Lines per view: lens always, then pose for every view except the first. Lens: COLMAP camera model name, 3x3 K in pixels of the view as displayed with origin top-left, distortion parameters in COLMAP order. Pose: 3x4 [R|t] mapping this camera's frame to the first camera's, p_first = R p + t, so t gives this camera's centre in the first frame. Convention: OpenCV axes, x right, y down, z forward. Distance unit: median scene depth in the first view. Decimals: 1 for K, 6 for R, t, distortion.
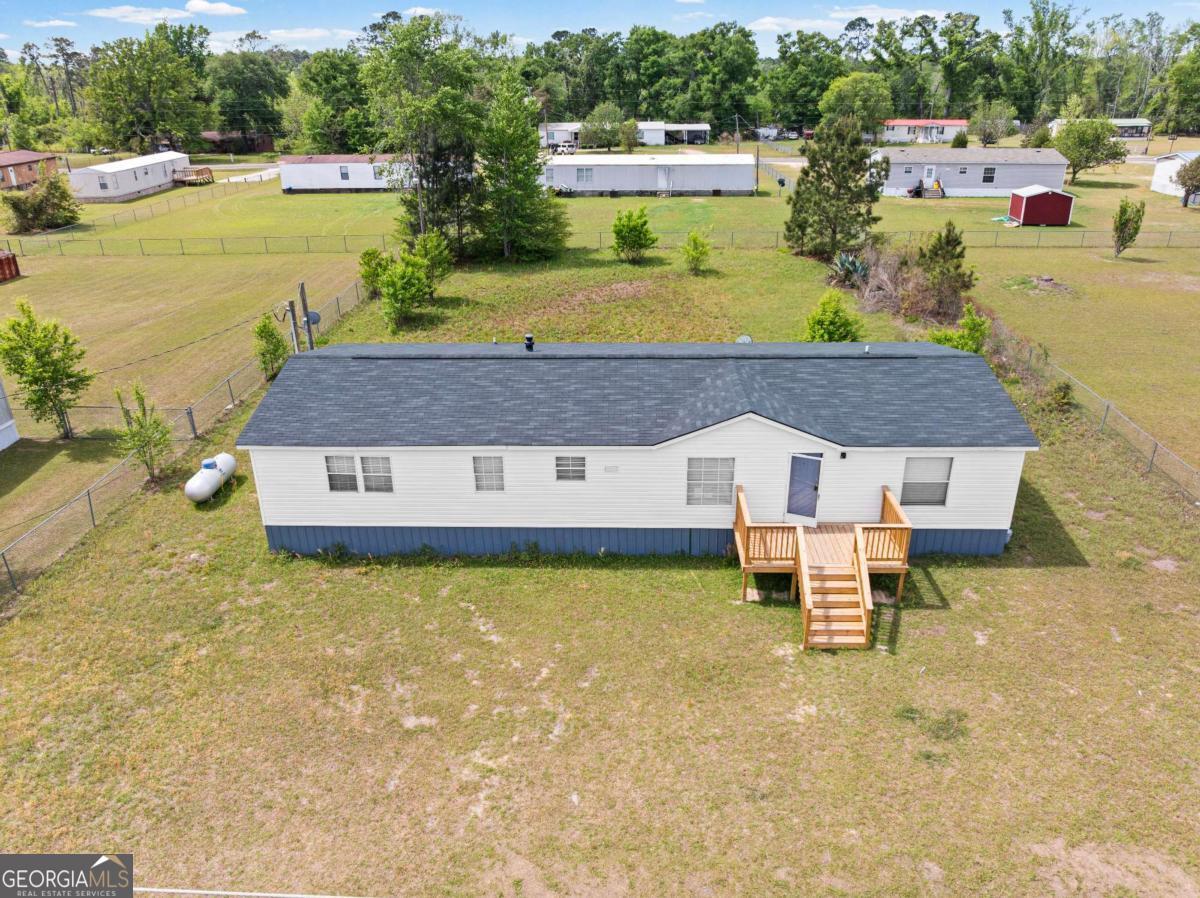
lens RADIAL K [[837.3, 0, 603.2], [0, 837.3, 448.1], [0, 0, 1]] dist [-0.038377, 0.000258]
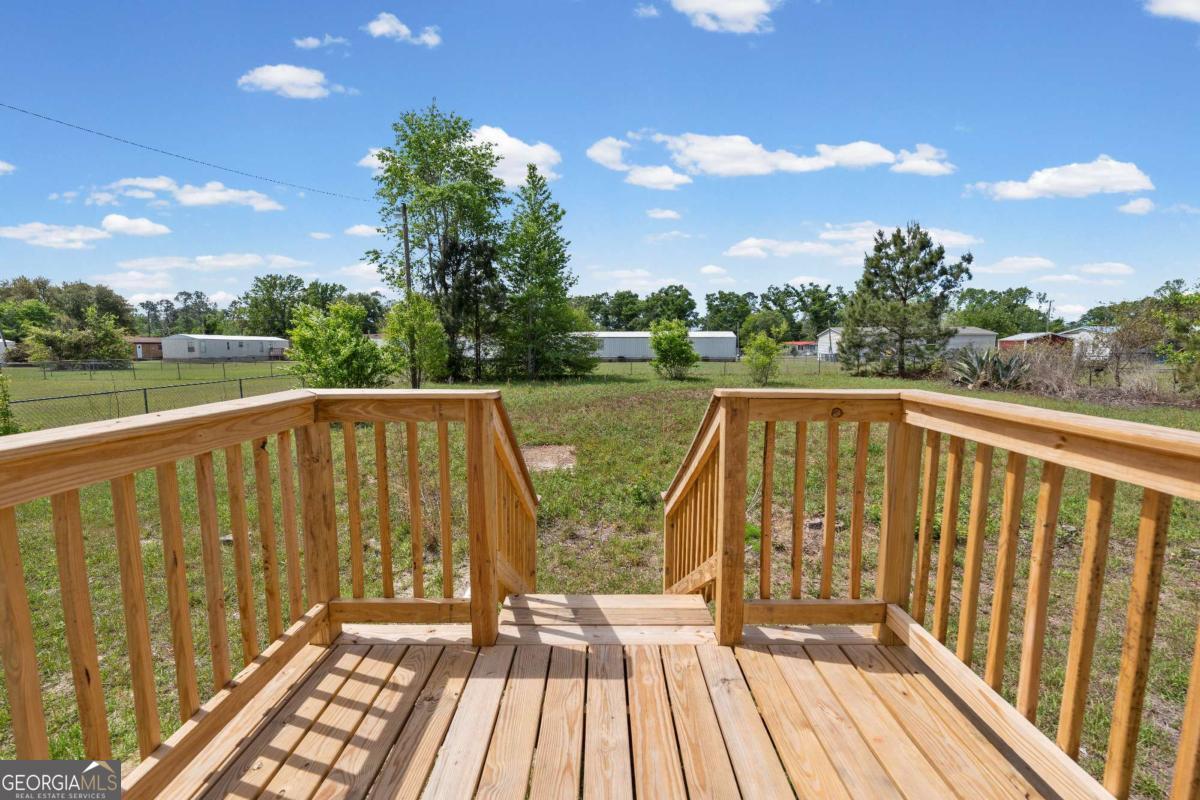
lens RADIAL K [[480.6, 0, 594.5], [0, 480.6, 400.1], [0, 0, 1]] dist [-0.000529, -0.000300]
pose [[0.999822, 0.003892, 0.018443, -0.058088], [0.002098, 0.949389, -0.314095, -0.045771], [-0.018732, 0.314078, 0.949212, 0.542949]]
